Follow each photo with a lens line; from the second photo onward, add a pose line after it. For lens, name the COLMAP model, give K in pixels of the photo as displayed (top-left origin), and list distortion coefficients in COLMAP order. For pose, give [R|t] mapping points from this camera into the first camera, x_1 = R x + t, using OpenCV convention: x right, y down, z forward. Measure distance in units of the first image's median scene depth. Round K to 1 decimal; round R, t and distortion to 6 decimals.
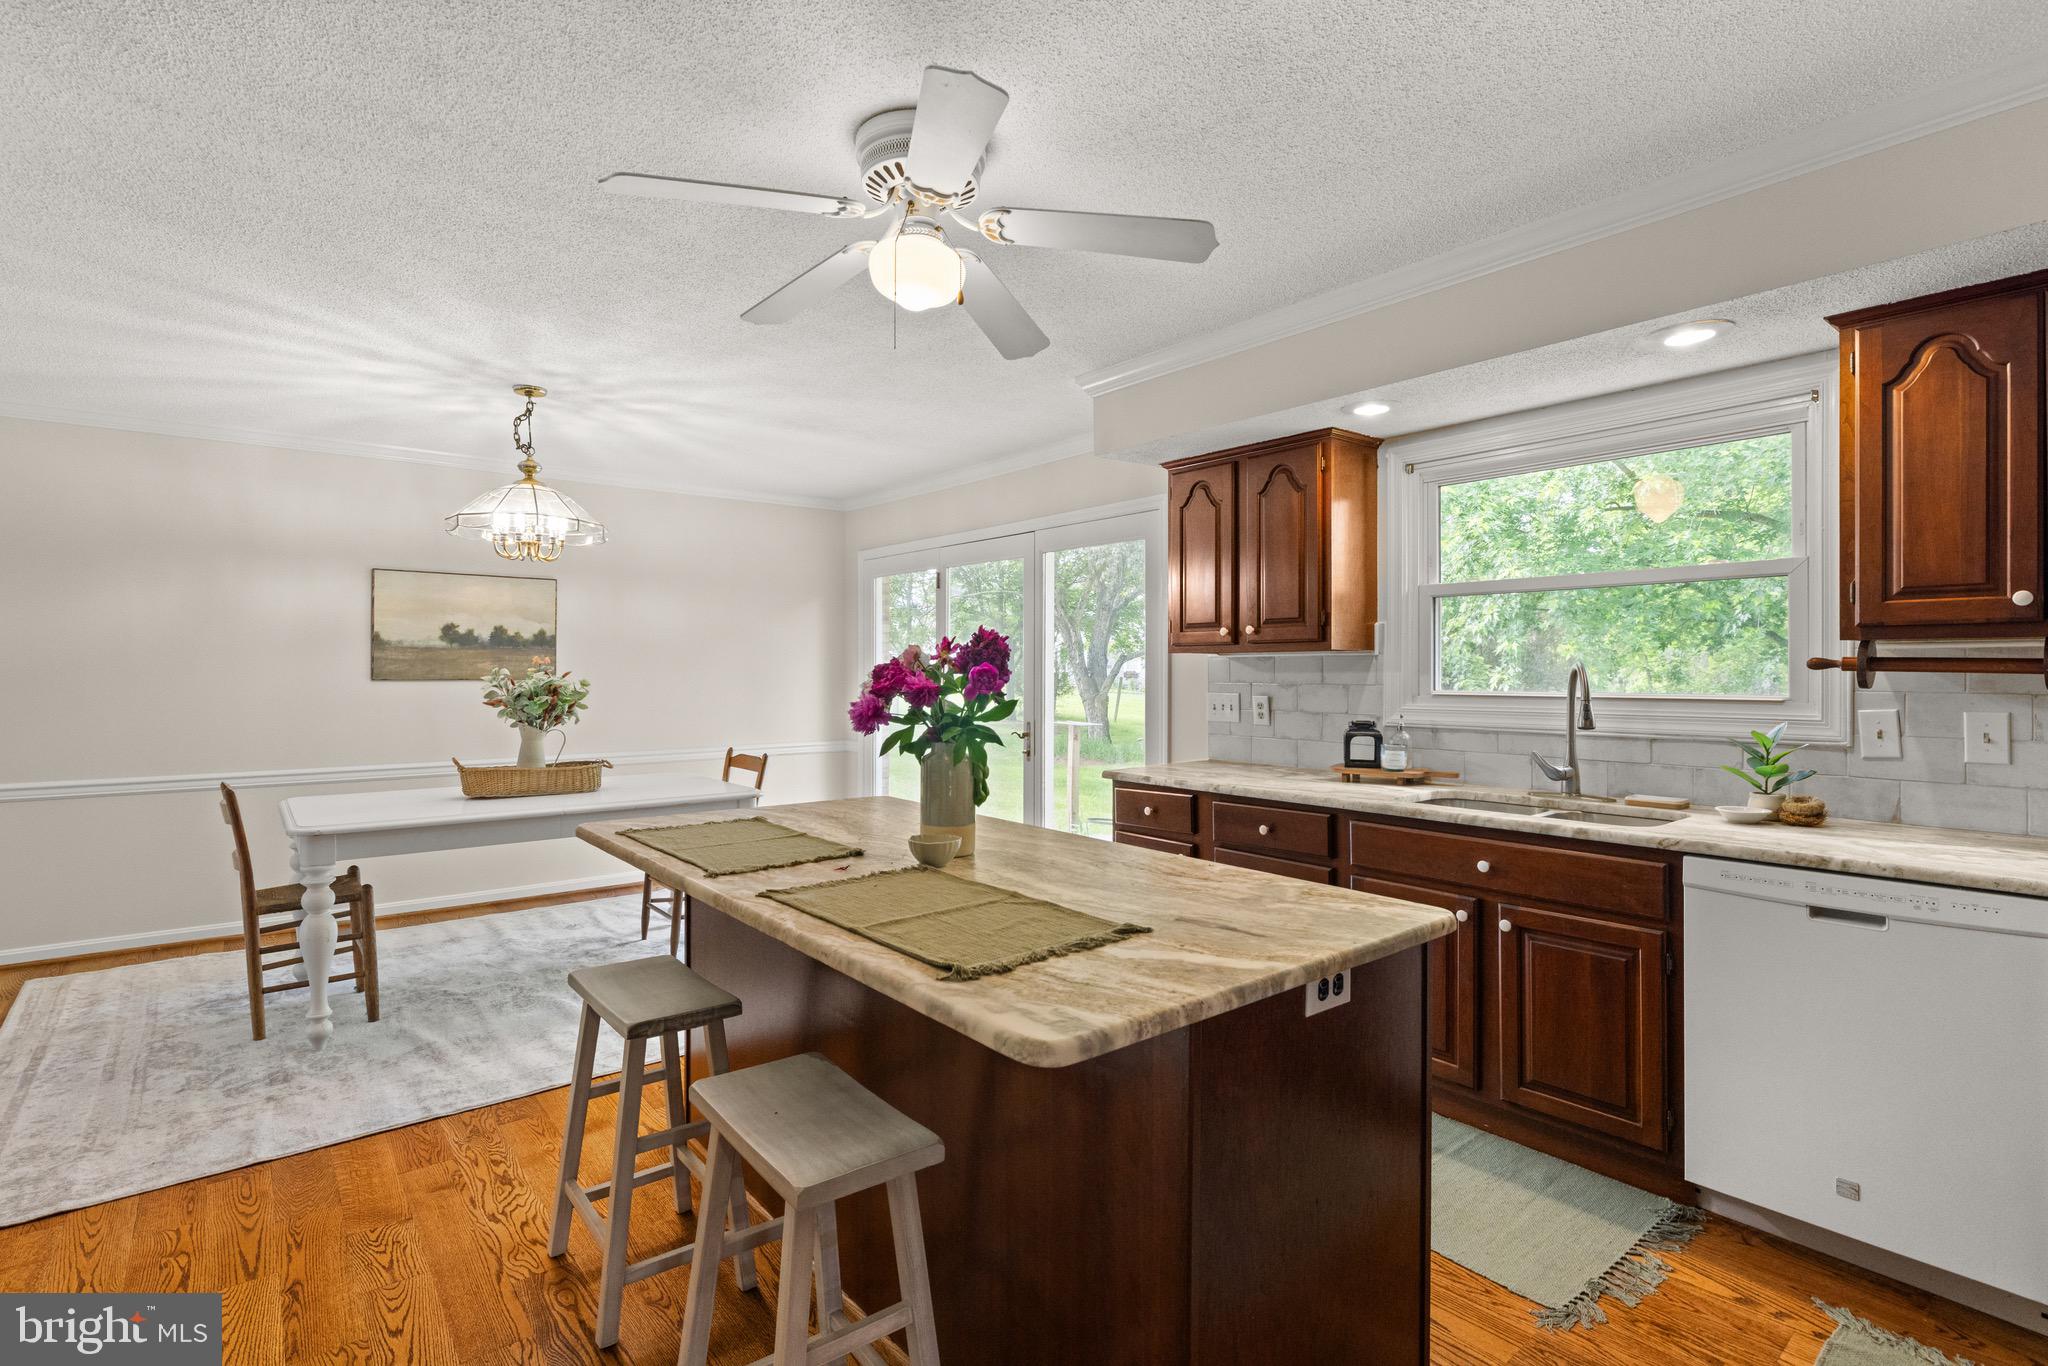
lens RADIAL K [[1003.9, 0, 1034.0], [0, 1003.9, 668.6], [0, 0, 1]] dist [0.005753, 0.001428]
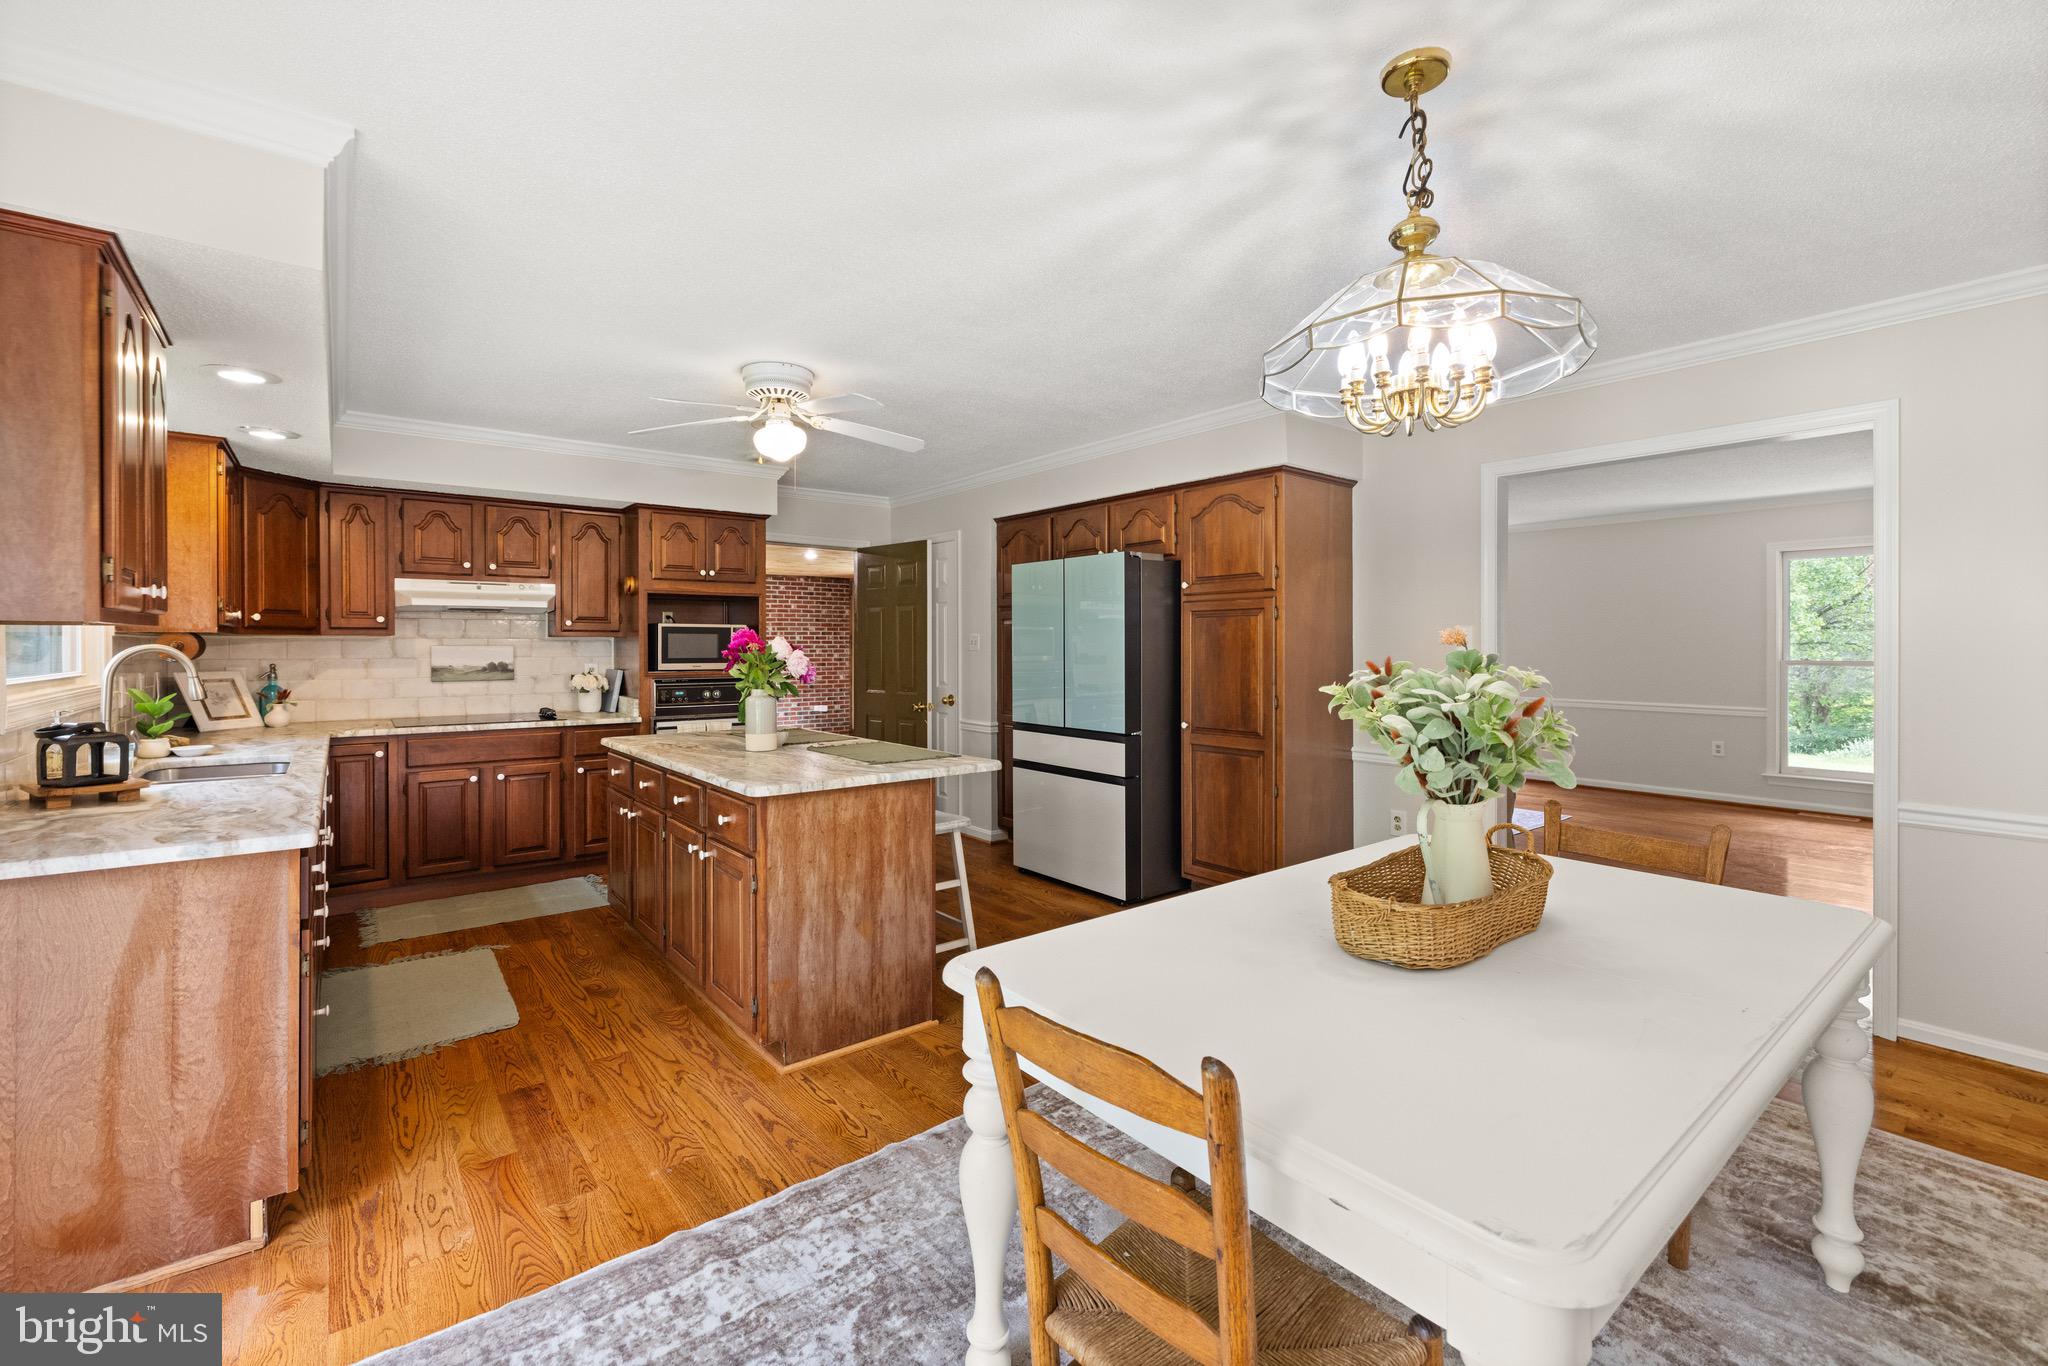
lens RADIAL K [[869.9, 0, 1019.6], [0, 869.9, 648.8], [0, 0, 1]] dist [0.003864, -0.000882]
pose [[-0.999992, -0.001049, 0.003735, -0.308109], [-0.001038, 0.999995, 0.002907, -0.003875], [-0.003738, 0.002903, -0.999989, 1.385393]]
